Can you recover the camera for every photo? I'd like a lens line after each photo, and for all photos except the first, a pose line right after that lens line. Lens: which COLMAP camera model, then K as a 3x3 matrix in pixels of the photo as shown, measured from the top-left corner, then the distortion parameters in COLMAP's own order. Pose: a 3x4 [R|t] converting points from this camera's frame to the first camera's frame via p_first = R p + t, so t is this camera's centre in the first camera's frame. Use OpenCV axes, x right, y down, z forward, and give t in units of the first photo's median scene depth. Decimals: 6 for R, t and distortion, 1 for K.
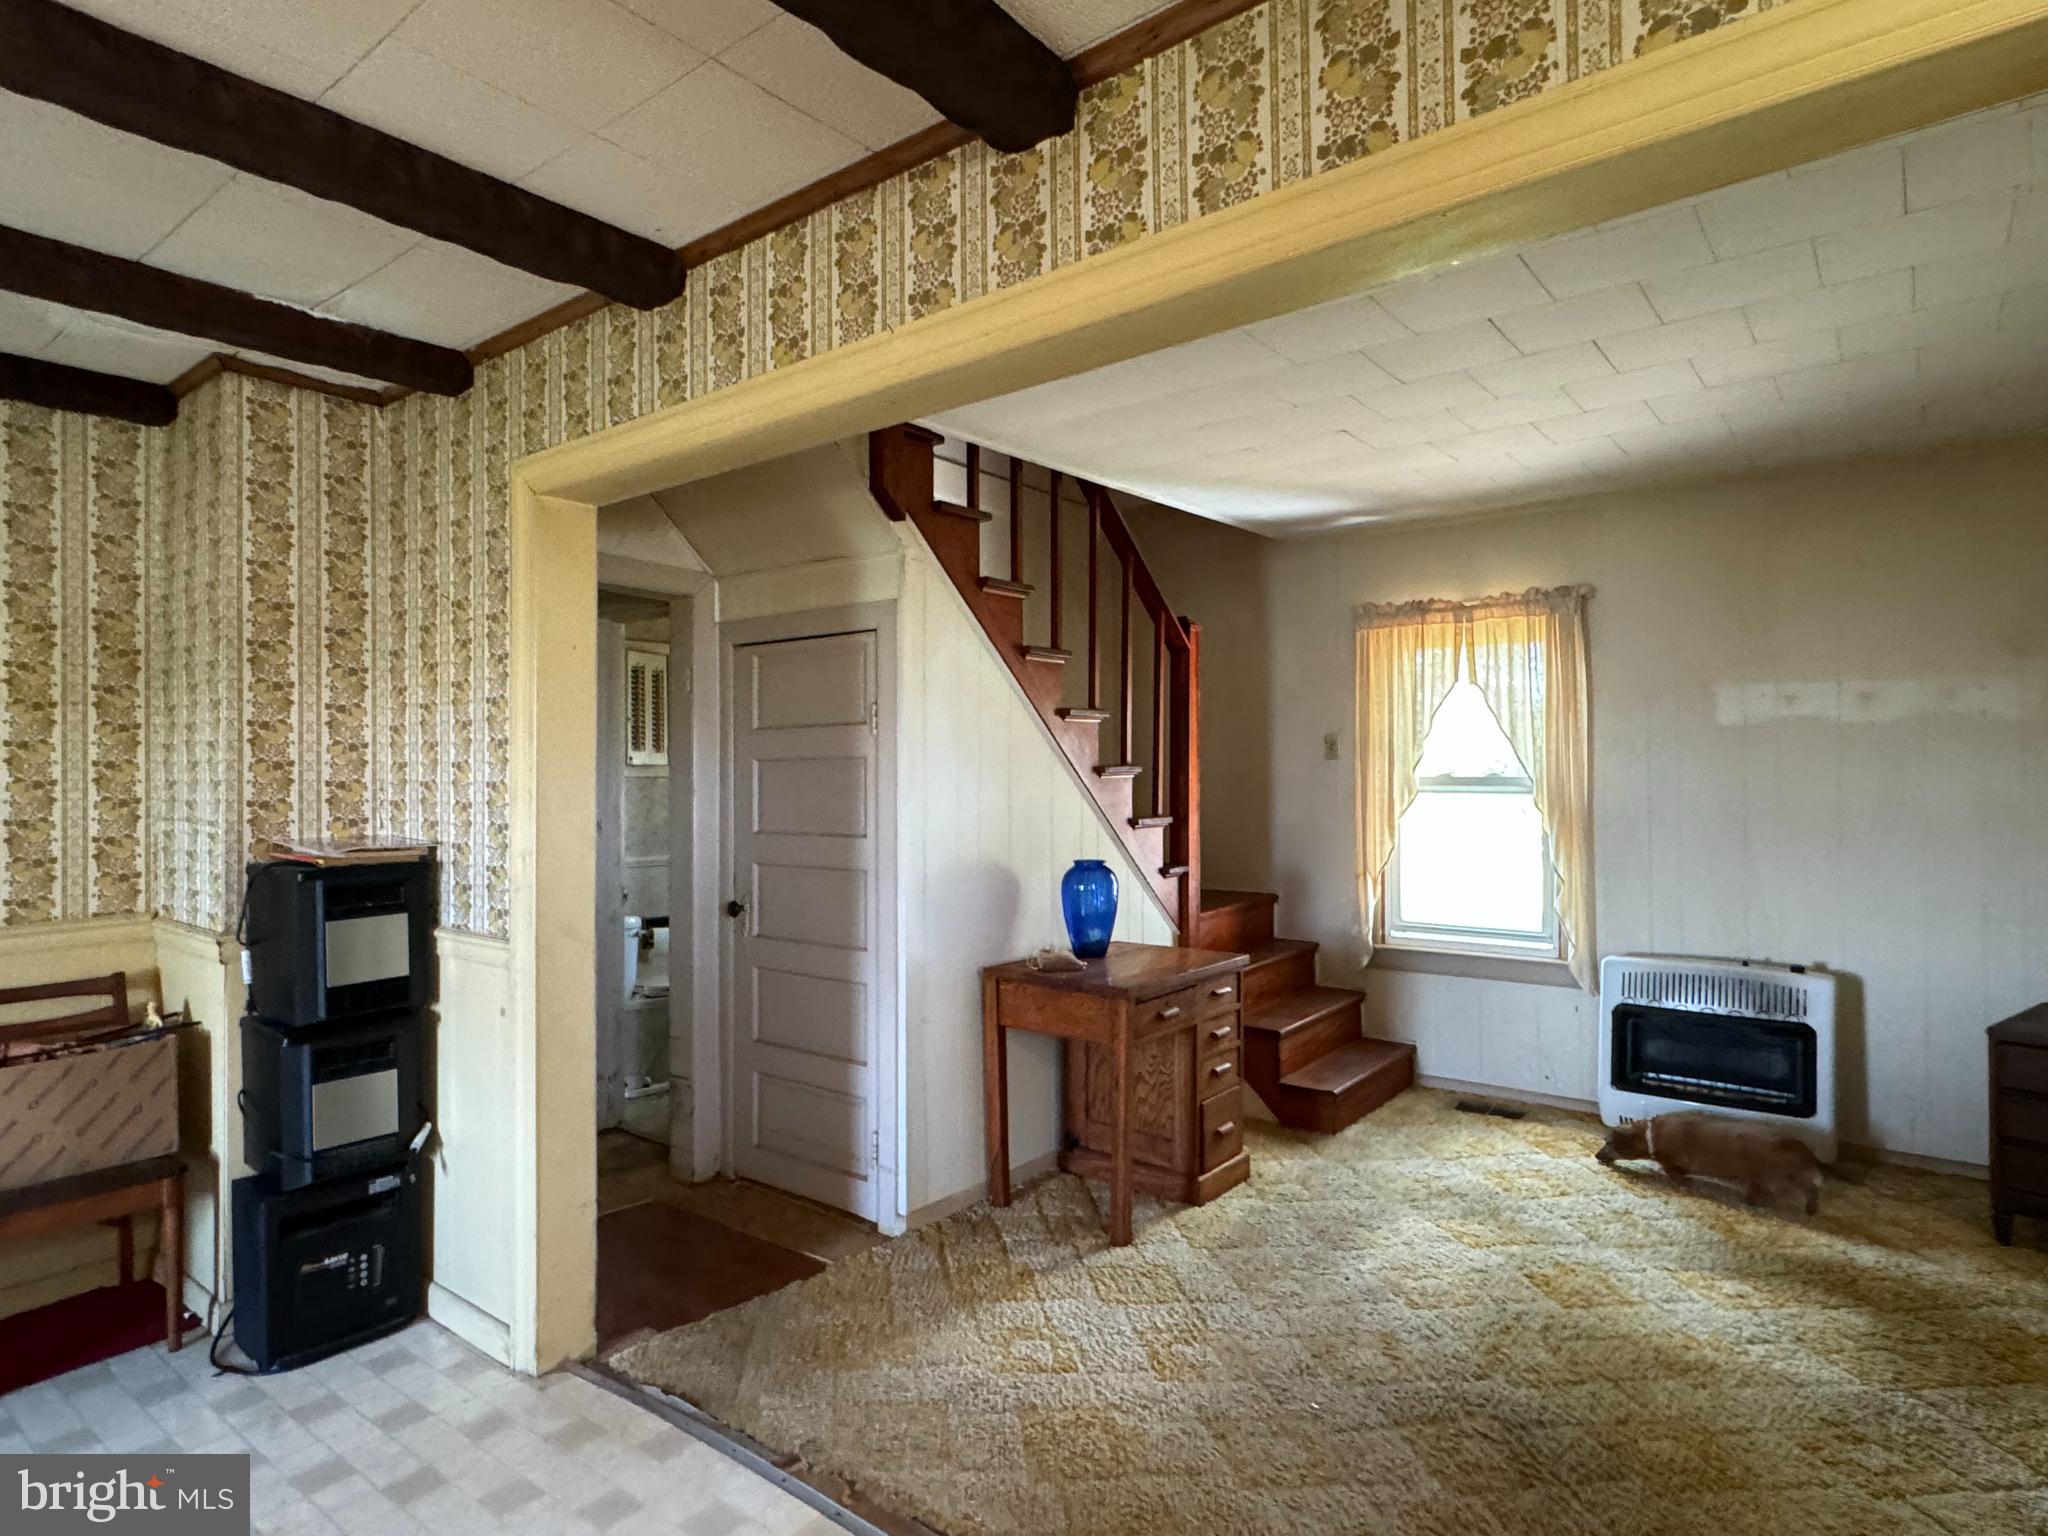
lens RADIAL K [[1145.7, 0, 1032.0], [0, 1145.7, 780.4], [0, 0, 1]] dist [-0.003007, 0.002042]
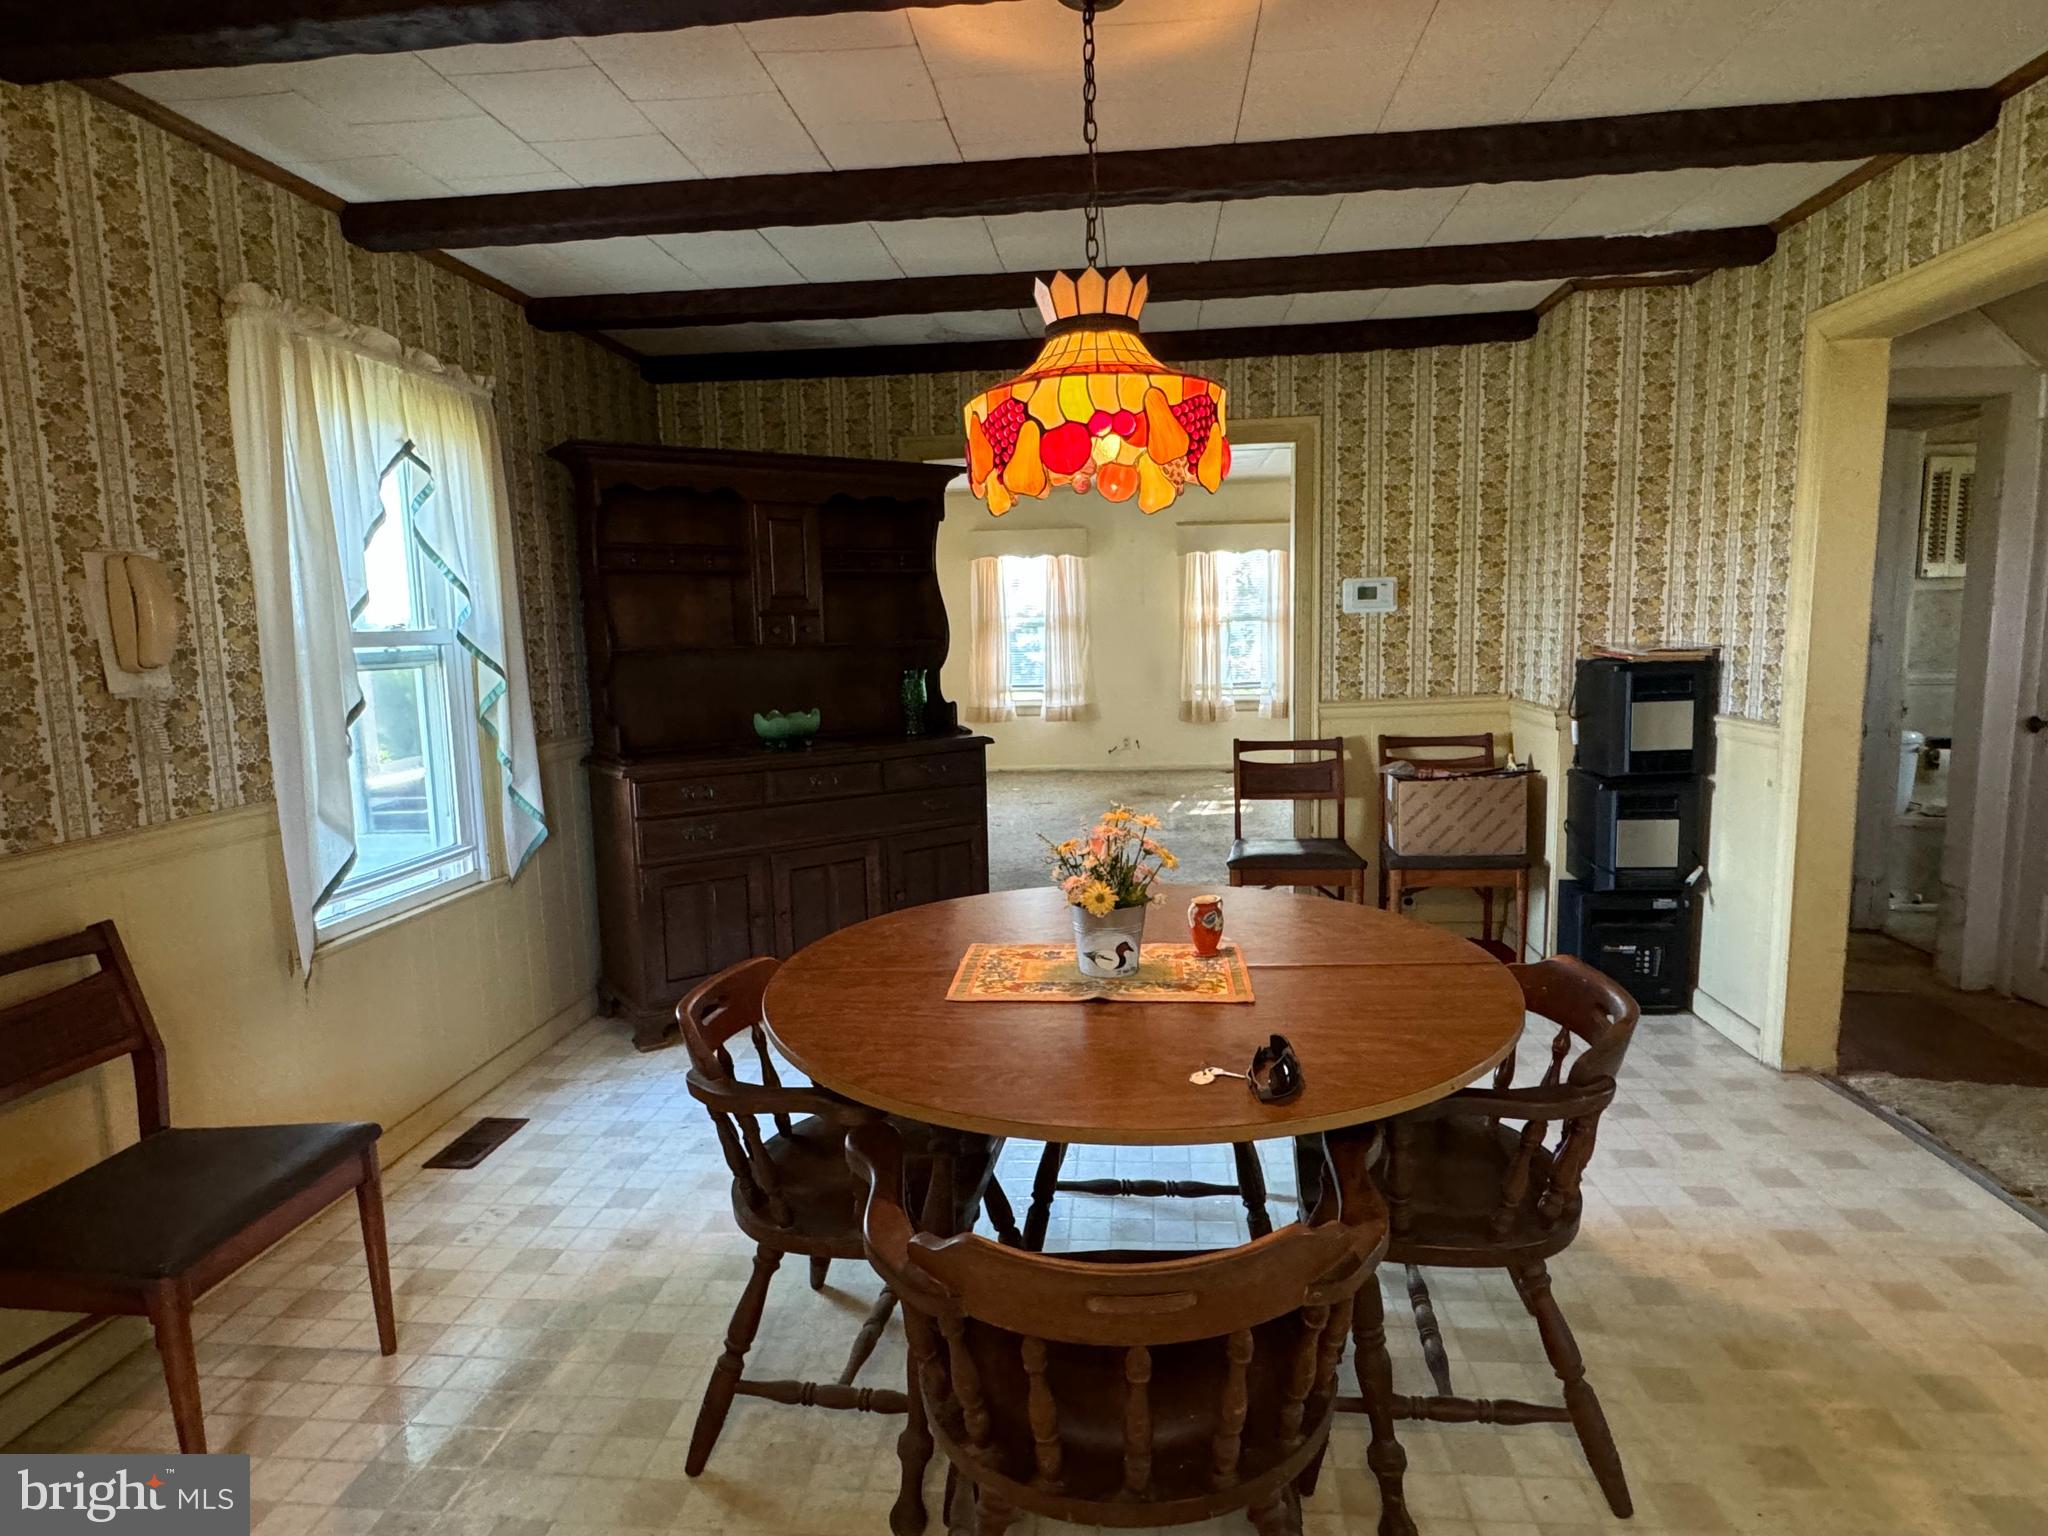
lens RADIAL K [[1145.7, 0, 1023.1], [0, 1145.7, 764.8], [0, 0, 1]] dist [-0.003007, 0.002042]
pose [[0.532249, 0.096262, -0.841097, 0.132095], [0.019791, 0.991828, 0.126037, 0.011268], [0.846356, -0.083729, 0.525995, -0.299423]]
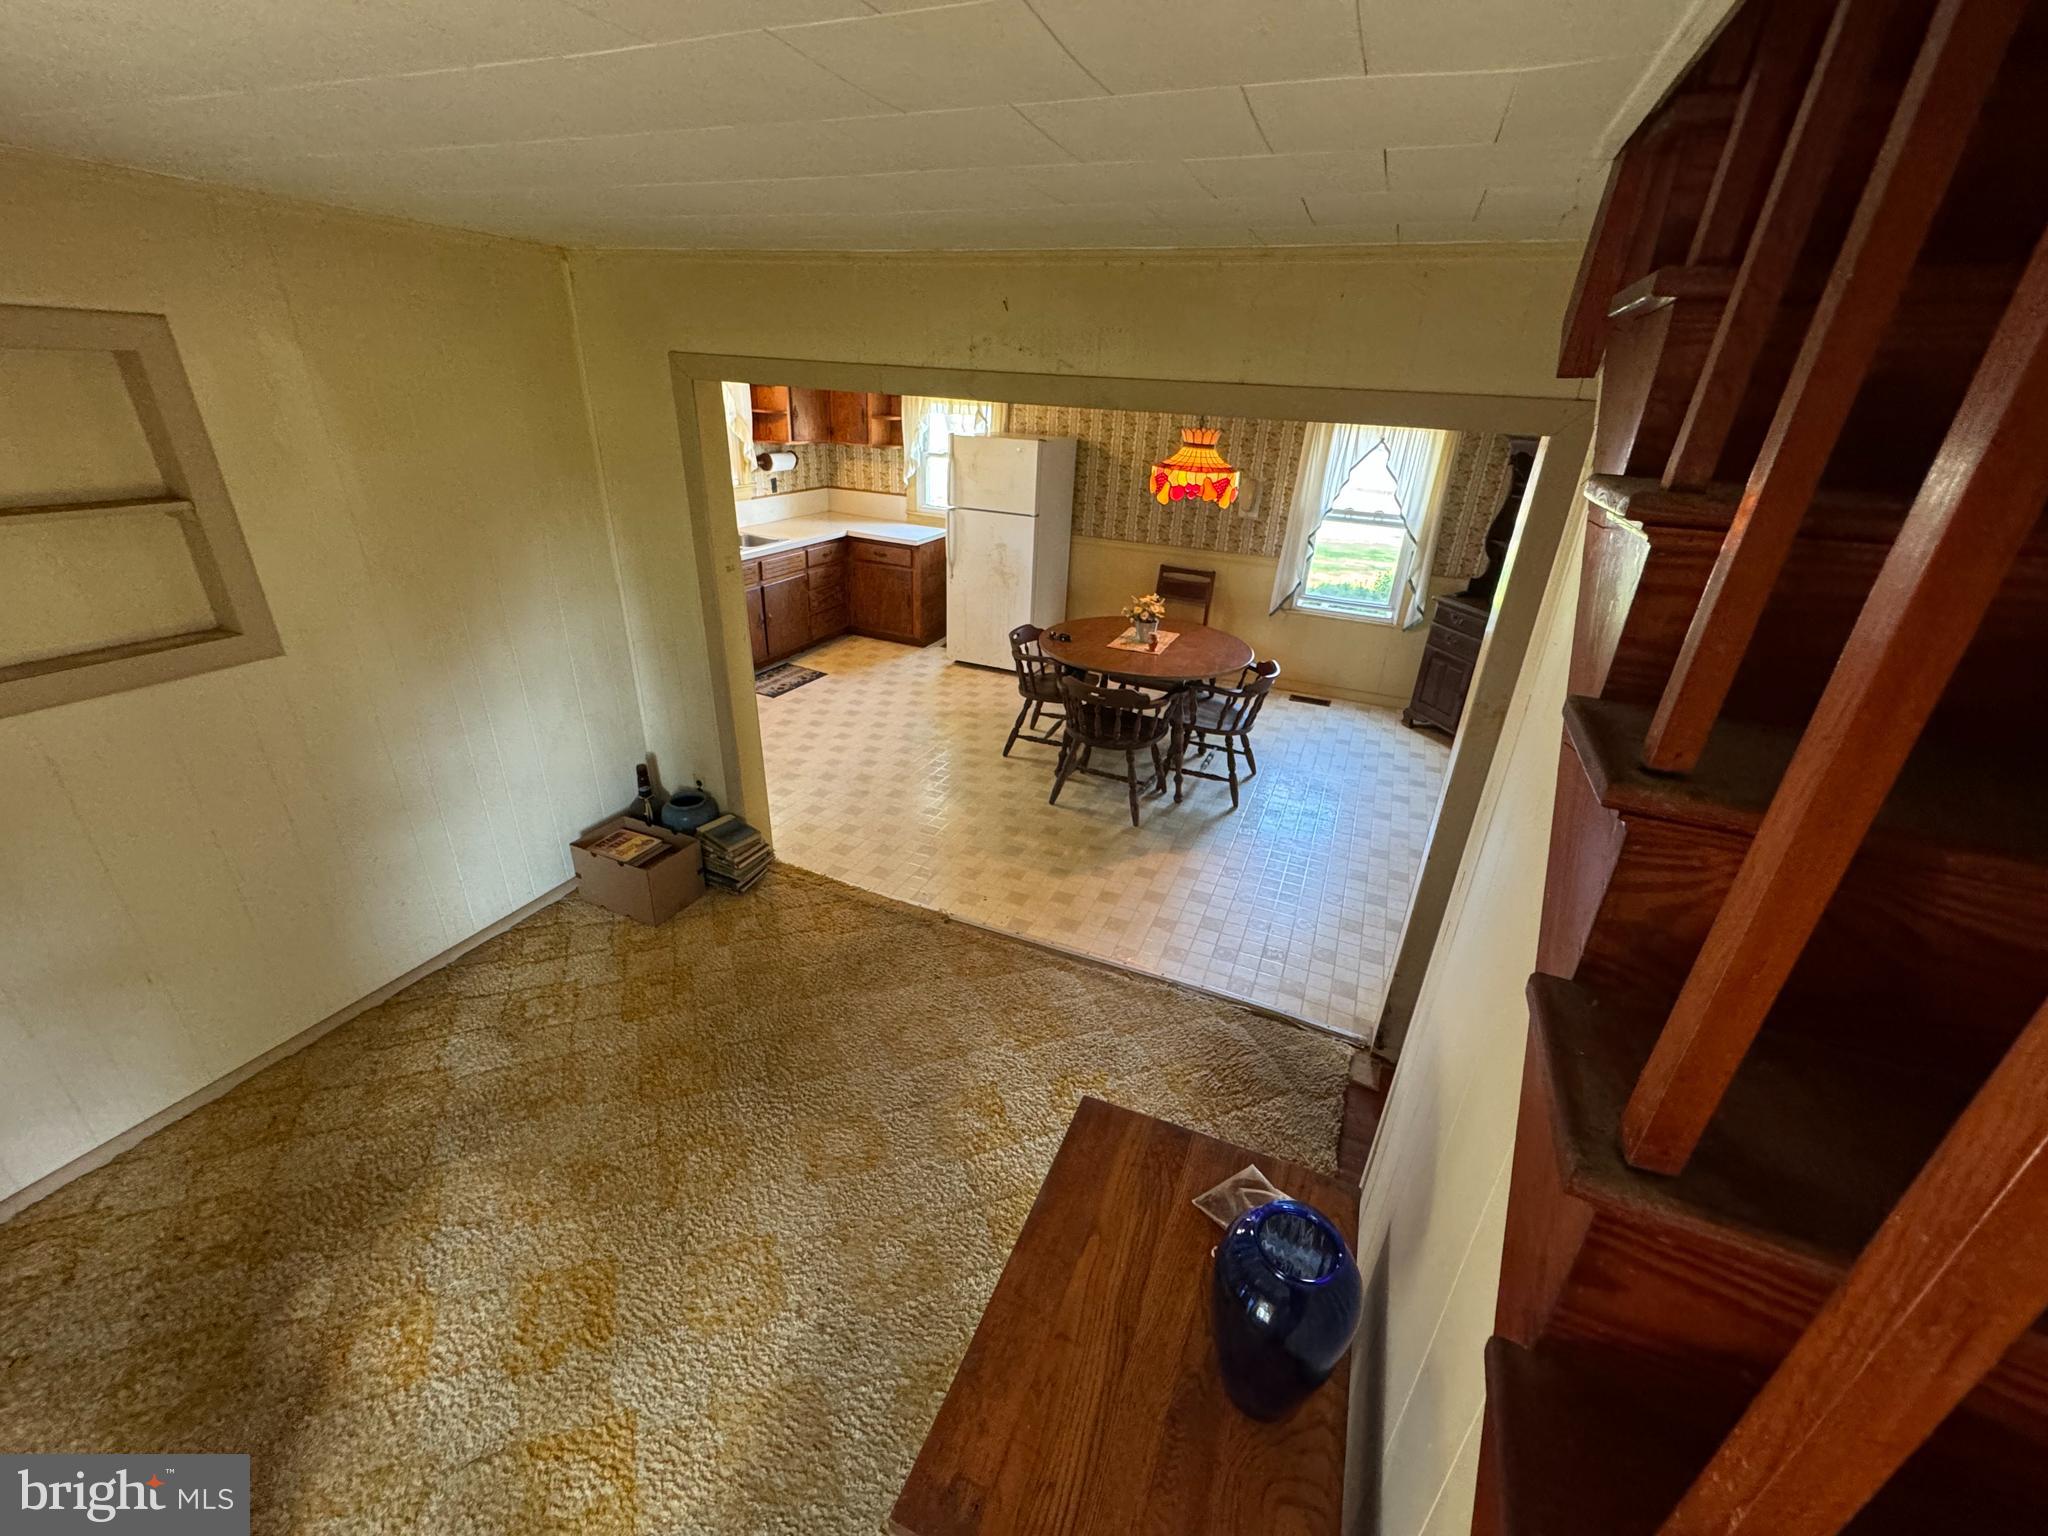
lens RADIAL K [[819.1, 0, 1021.6], [0, 819.1, 771.7], [0, 0, 1]] dist [0.004660, 0.000277]
pose [[-0.968610, 0.075699, -0.236779, 0.252423], [-0.035629, 0.900396, 0.433610, -0.242942], [0.246018, 0.428436, -0.869435, 1.489344]]
